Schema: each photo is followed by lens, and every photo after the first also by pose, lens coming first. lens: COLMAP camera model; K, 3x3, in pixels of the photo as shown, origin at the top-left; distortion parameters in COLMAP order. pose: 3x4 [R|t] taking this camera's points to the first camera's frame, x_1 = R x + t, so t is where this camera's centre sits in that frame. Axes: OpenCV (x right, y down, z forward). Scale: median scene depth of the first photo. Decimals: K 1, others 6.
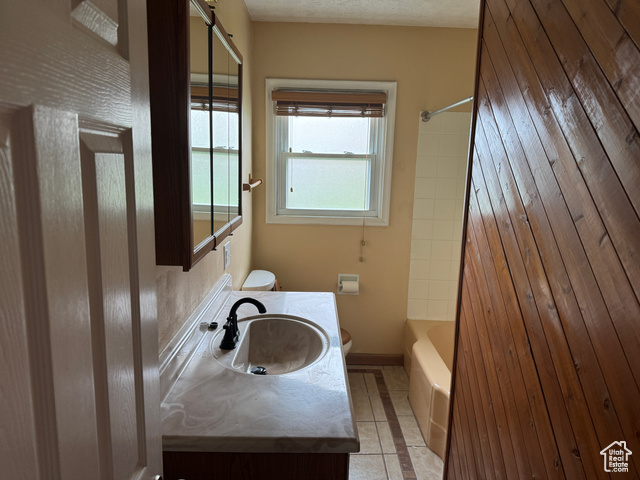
lens RADIAL K [[452.8, 0, 317.7], [0, 452.8, 240.2], [0, 0, 1]] dist [0.034565, -0.039078]
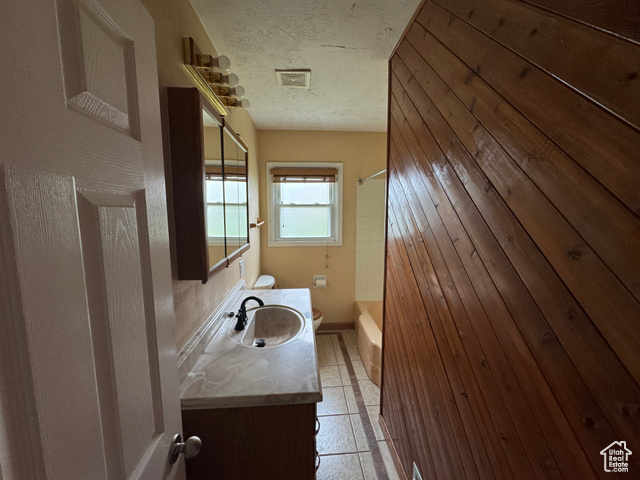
lens RADIAL K [[254.6, 0, 315.4], [0, 254.6, 238.7], [0, 0, 1]] dist [-0.001612, 0.000560]
pose [[0.998622, -0.033178, 0.040669, 0.036916], [0.035424, 0.997813, -0.055814, -0.014876], [-0.038728, 0.057177, 0.997613, 0.098379]]
